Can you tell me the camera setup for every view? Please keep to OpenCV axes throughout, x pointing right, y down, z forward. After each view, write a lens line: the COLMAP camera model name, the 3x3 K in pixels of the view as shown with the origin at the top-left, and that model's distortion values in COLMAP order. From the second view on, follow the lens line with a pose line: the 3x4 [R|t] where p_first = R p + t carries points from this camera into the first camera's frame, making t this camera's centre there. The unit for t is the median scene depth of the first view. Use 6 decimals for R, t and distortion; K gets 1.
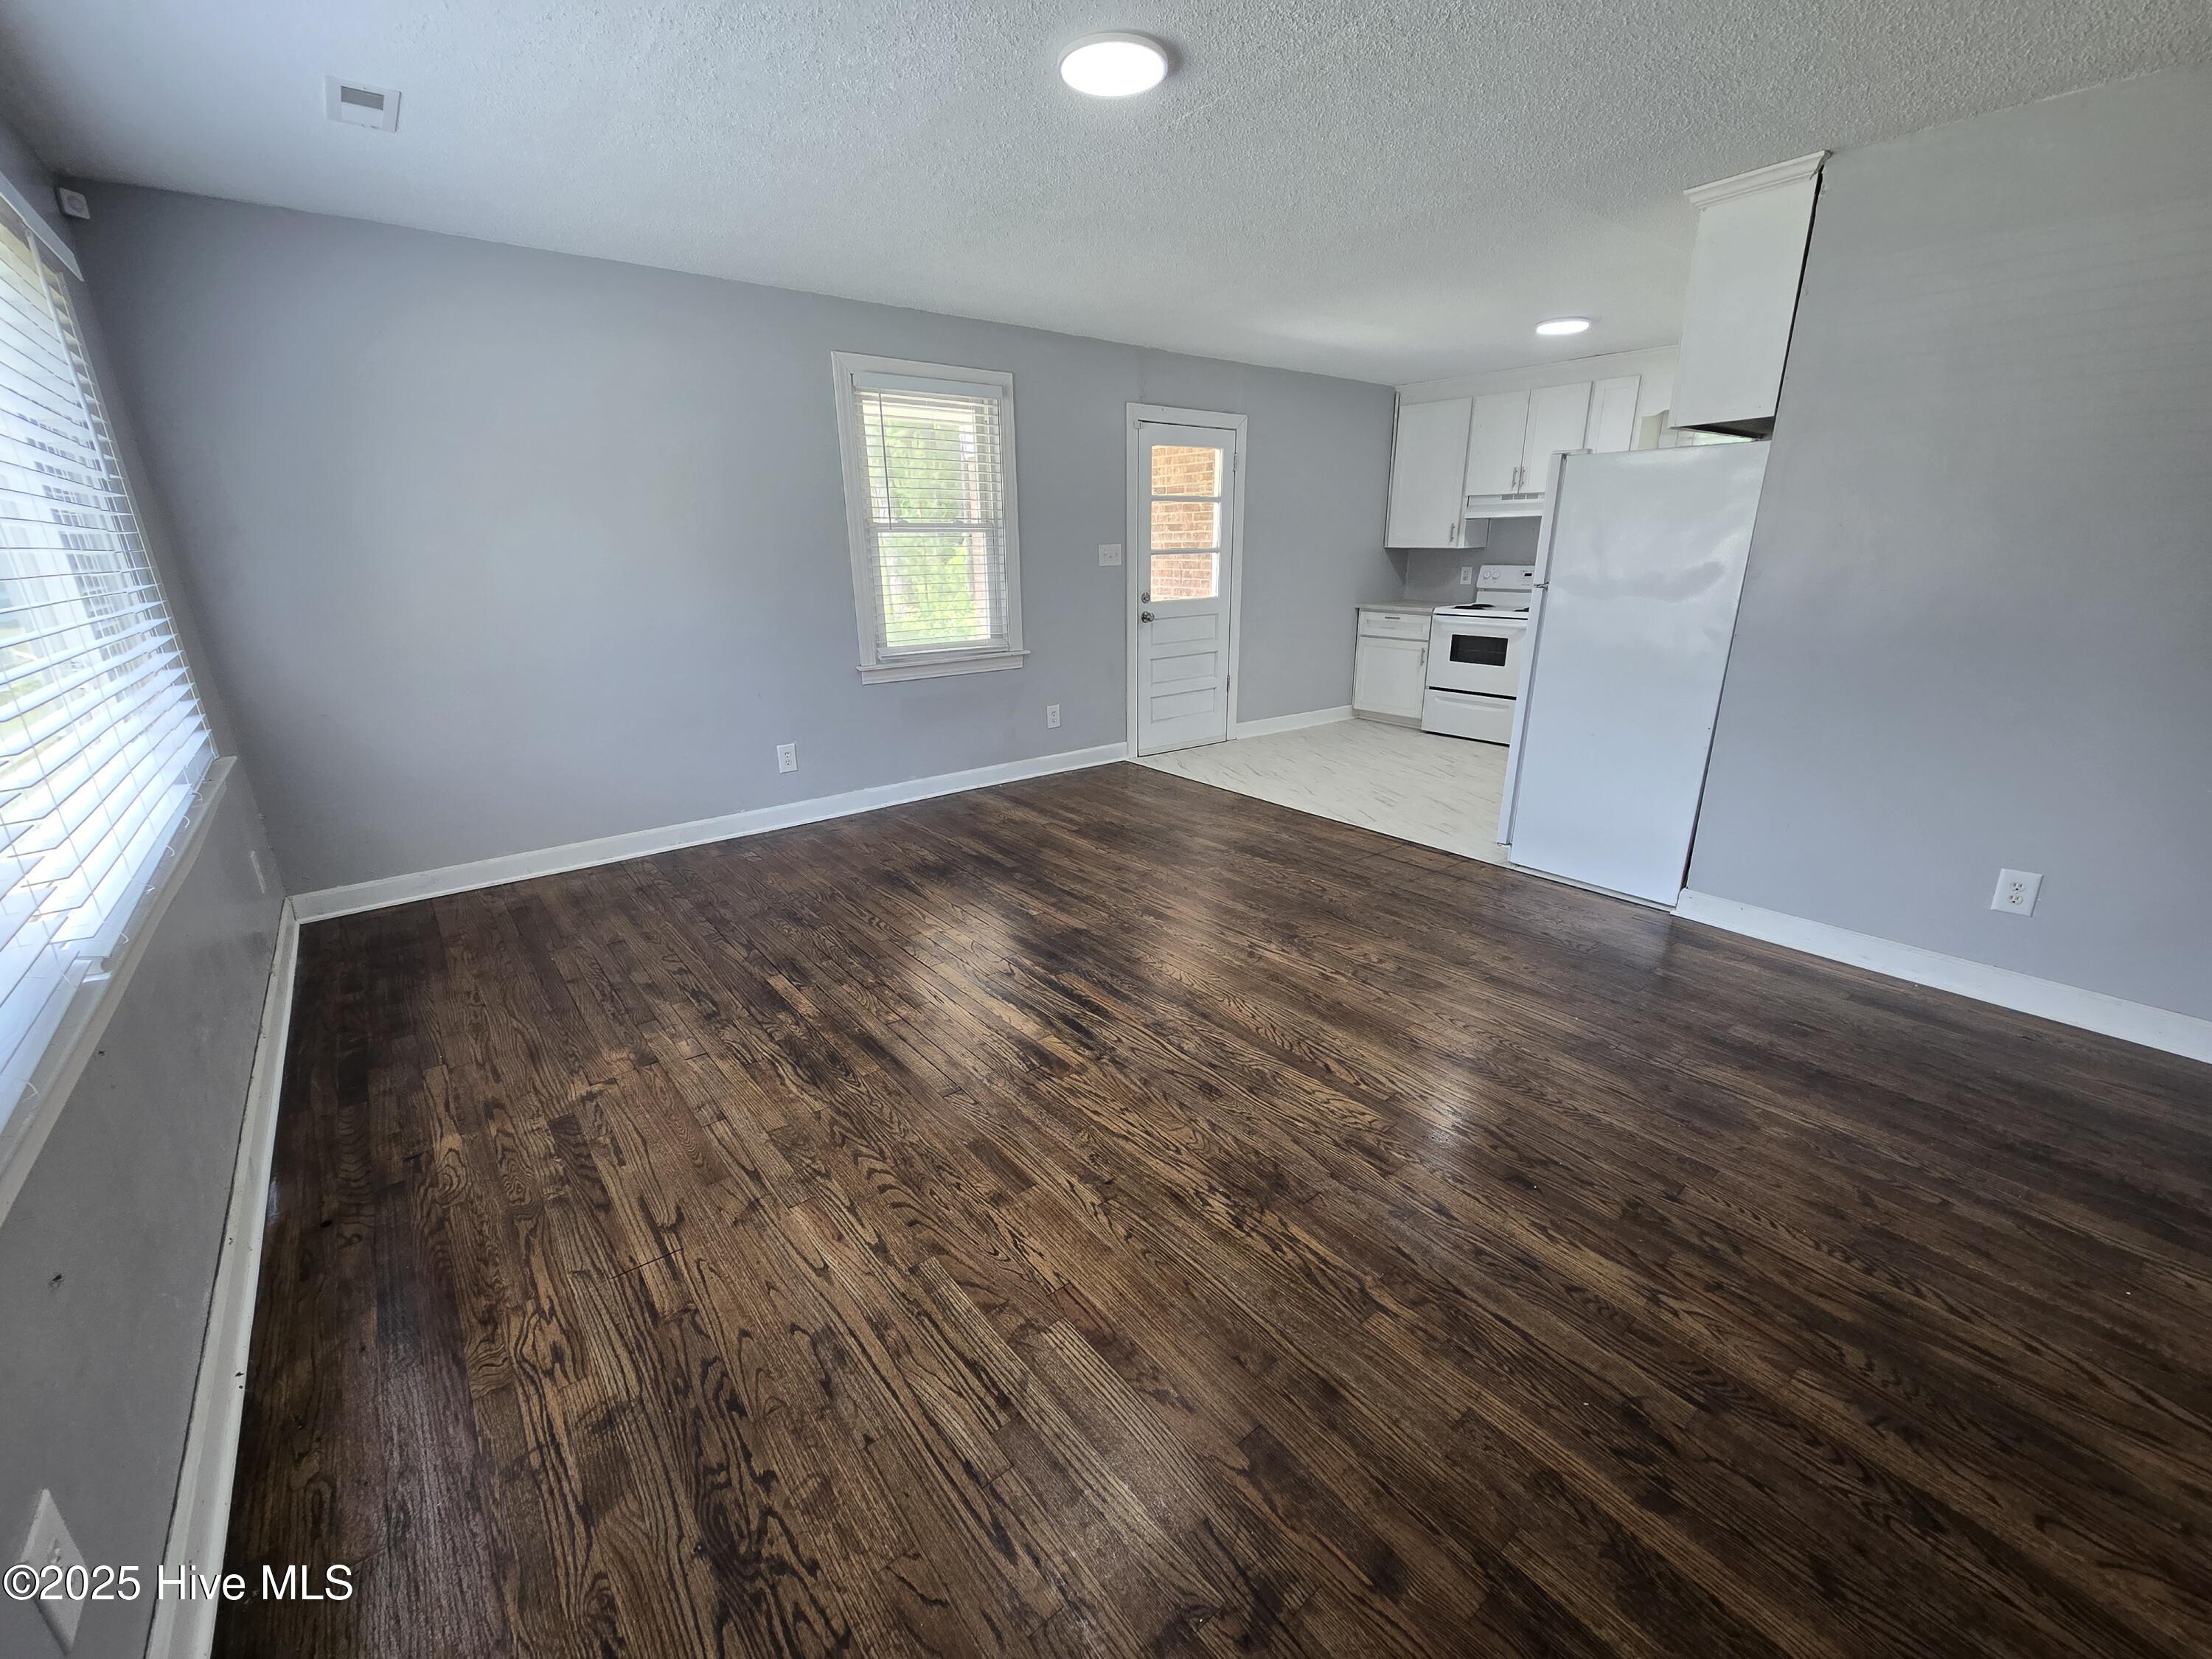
lens RADIAL K [[909.6, 0, 1108.1], [0, 909.6, 841.9], [0, 0, 1]] dist [0.000444, 0.002168]
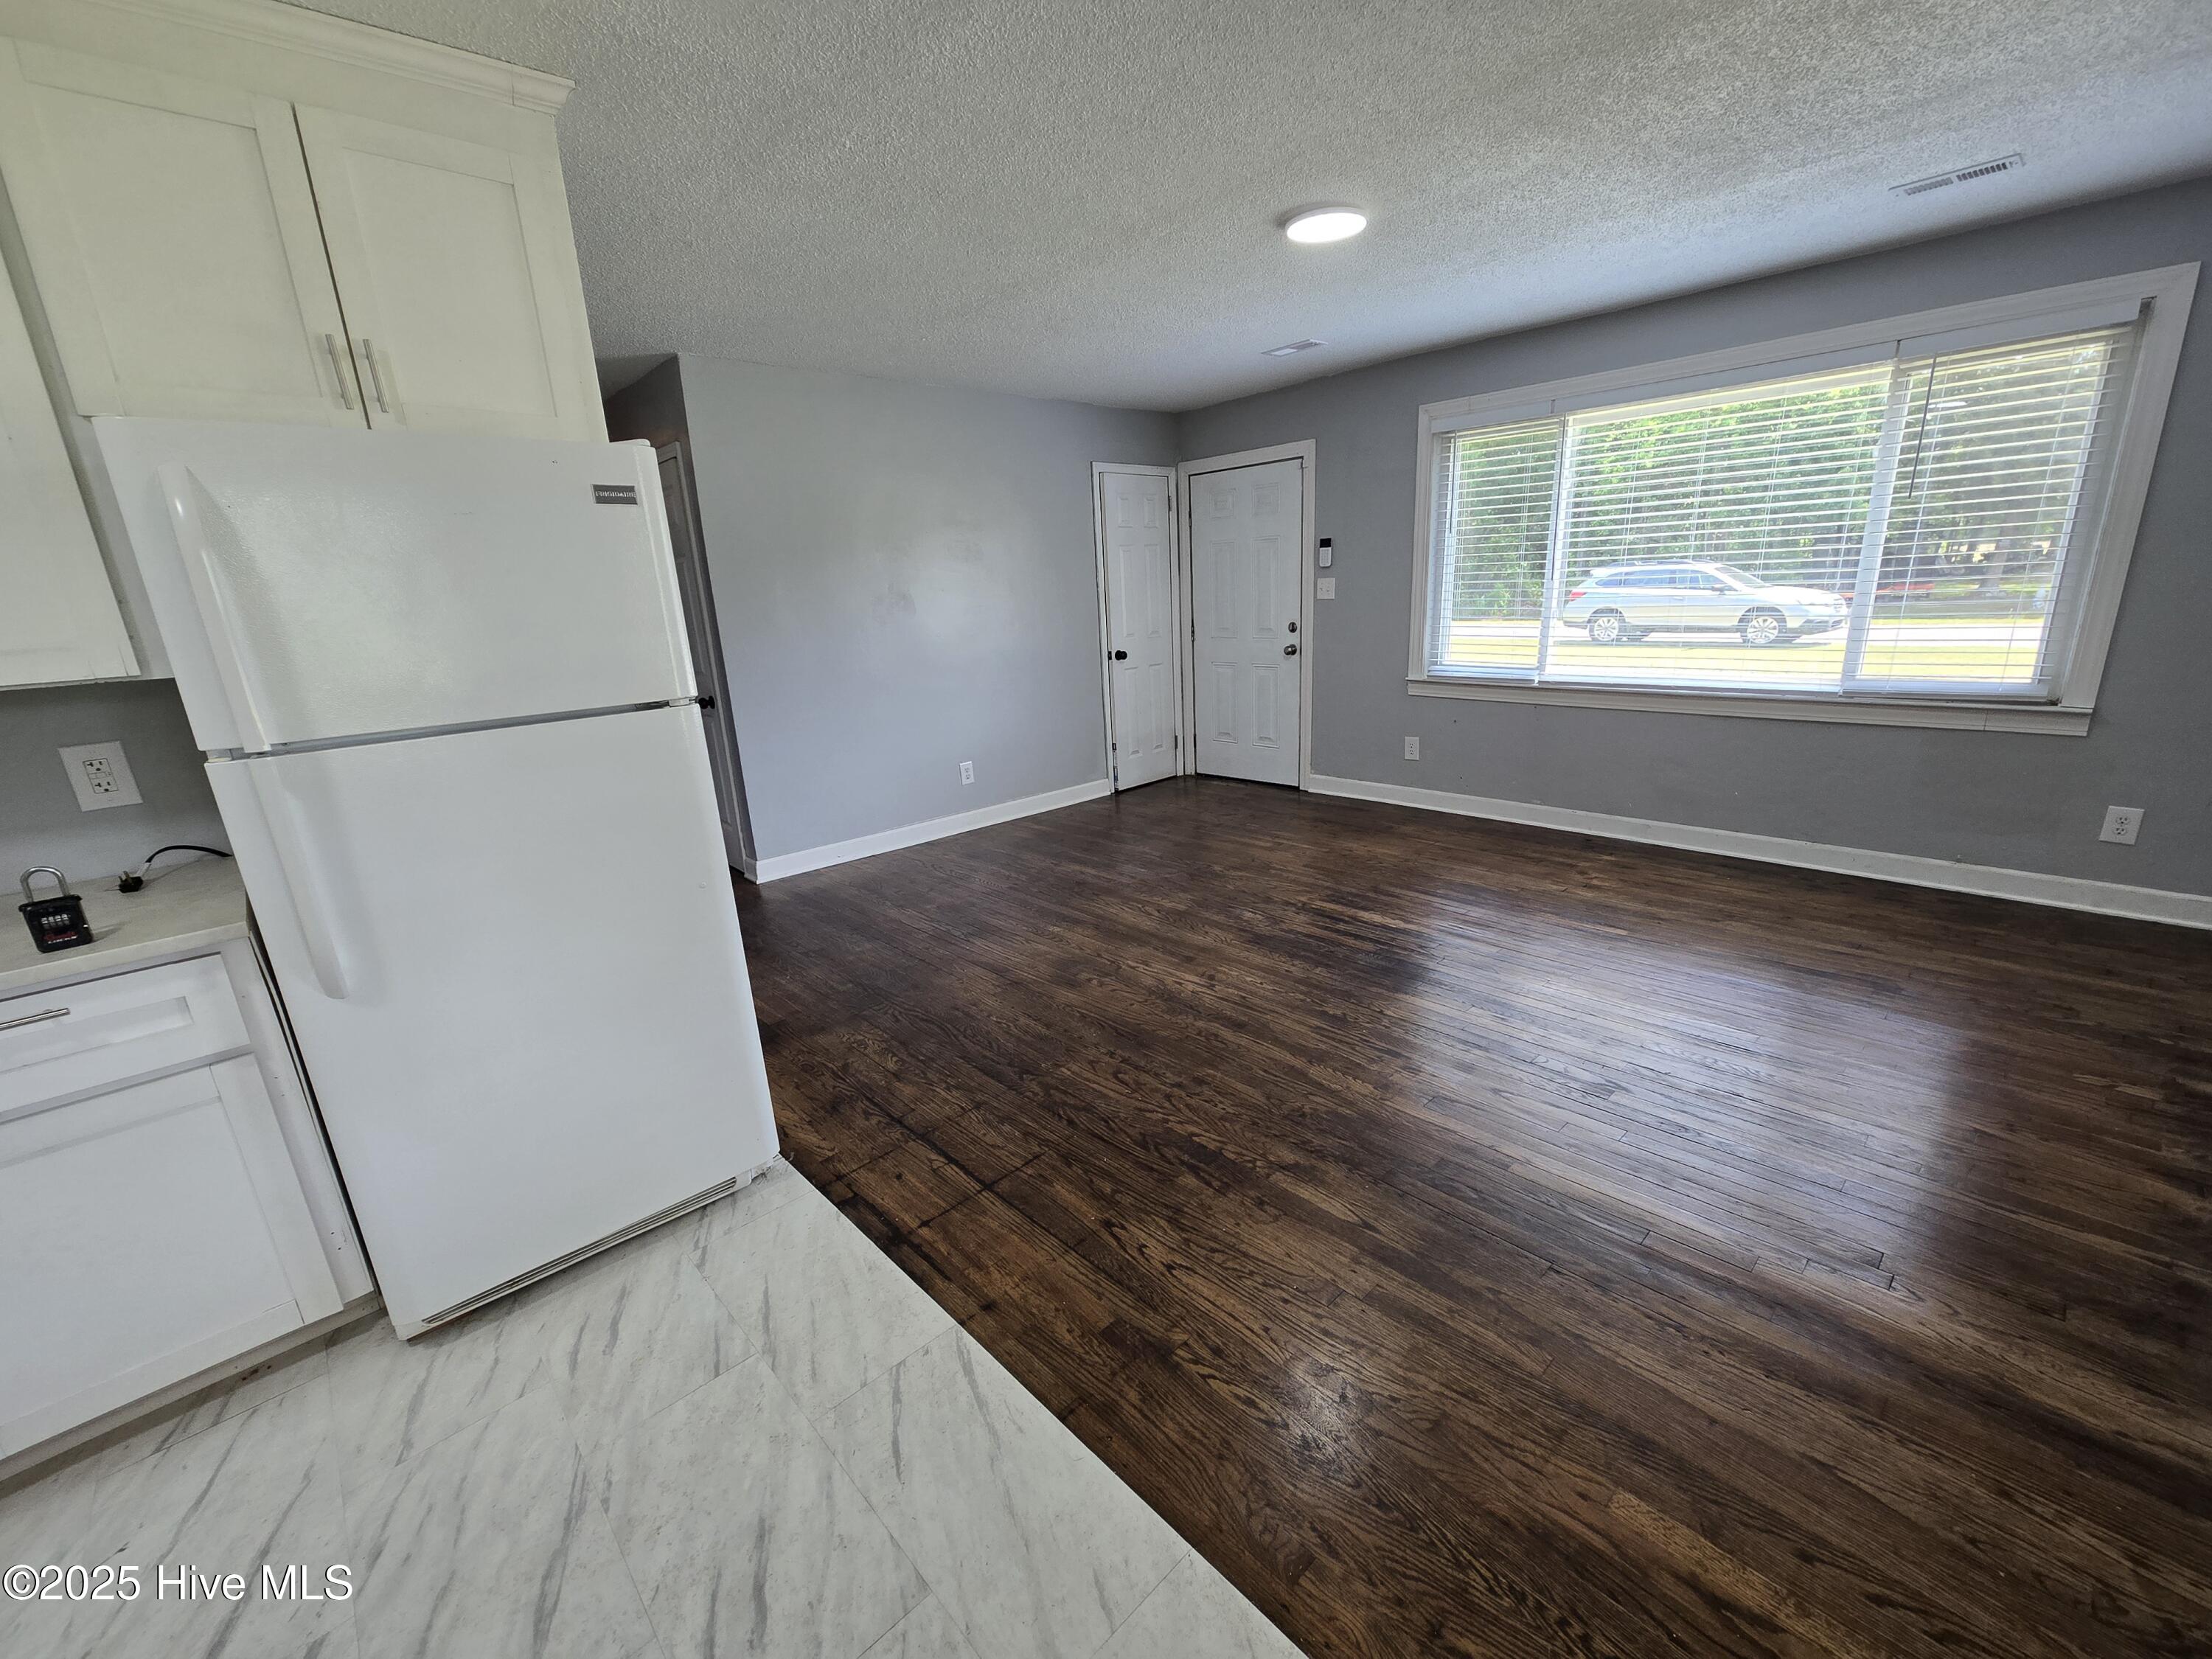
lens RADIAL K [[909.6, 0, 1101.4], [0, 909.6, 847.4], [0, 0, 1]] dist [0.000444, 0.002168]
pose [[-0.996264, 0.074556, -0.043587, 0.275581], [0.037250, 0.826305, 0.561990, -0.507825], [0.077916, 0.558266, -0.825995, 1.535316]]
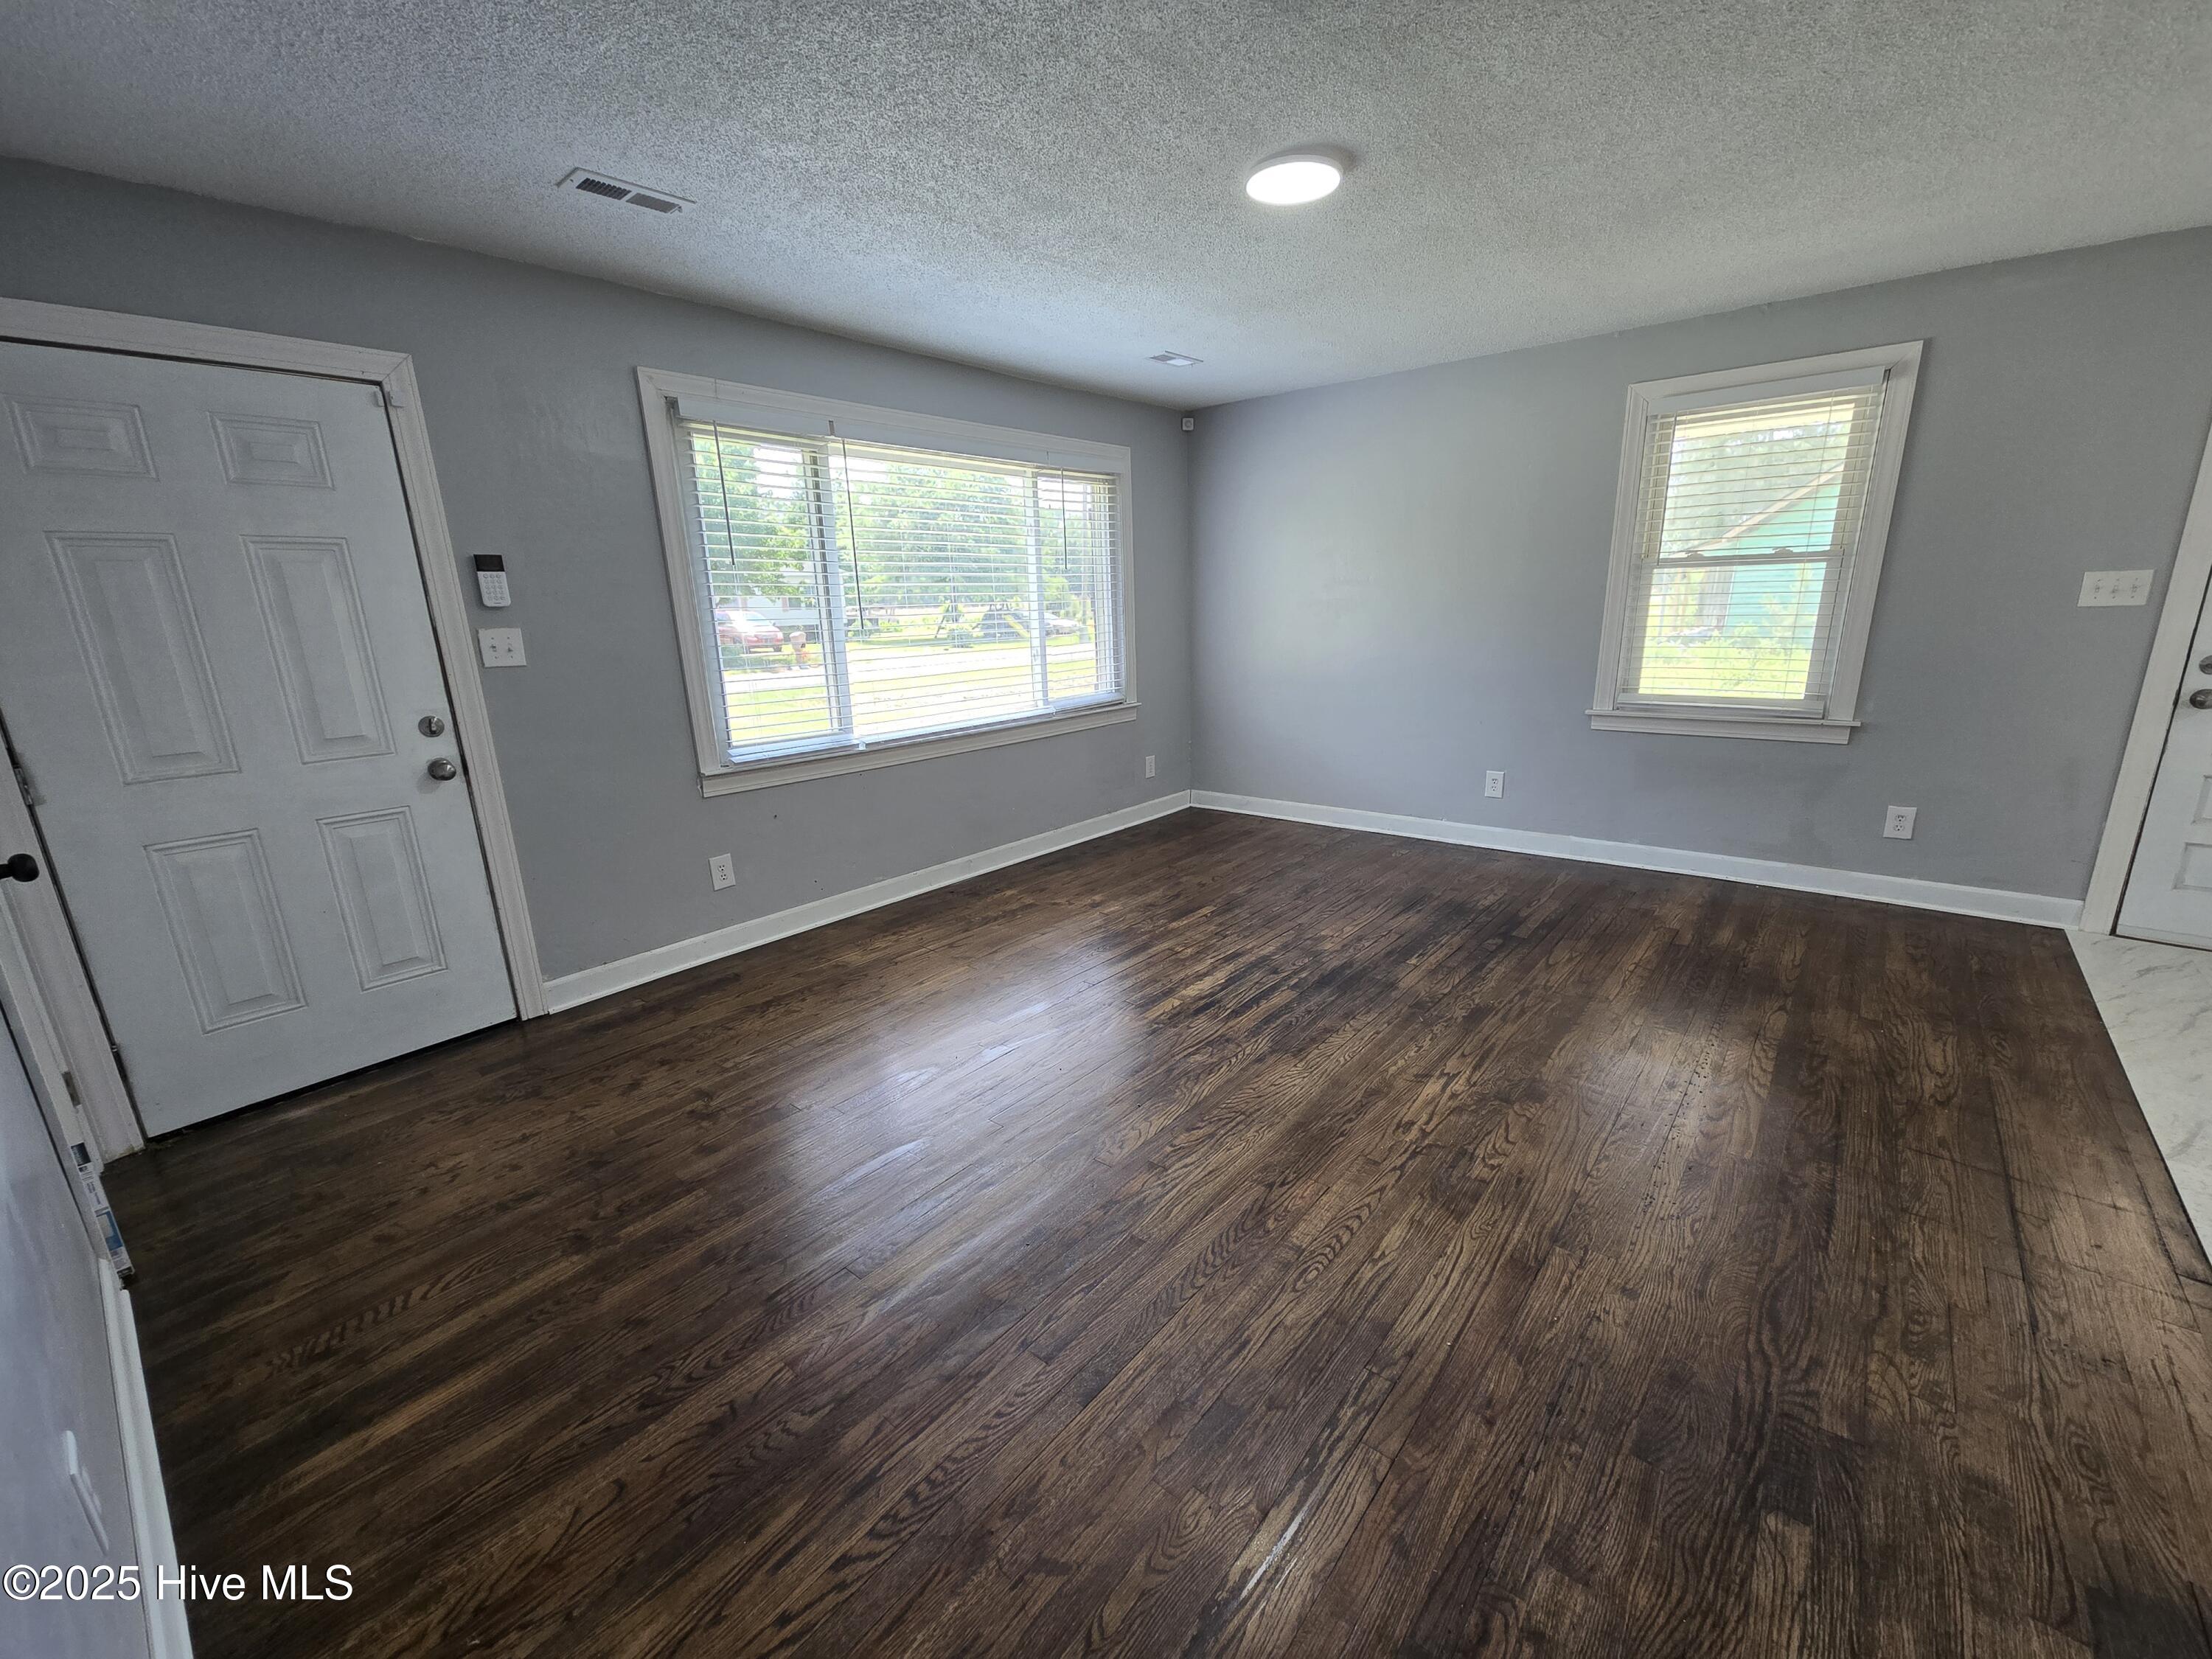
lens RADIAL K [[909.6, 0, 1113.2], [0, 909.6, 846.5], [0, 0, 1]] dist [0.000444, 0.002168]
pose [[0.195267, 0.261542, -0.945233, 0.734193], [-0.277648, 0.939101, 0.202489, -0.145060], [0.940629, 0.222903, 0.255992, 0.408144]]
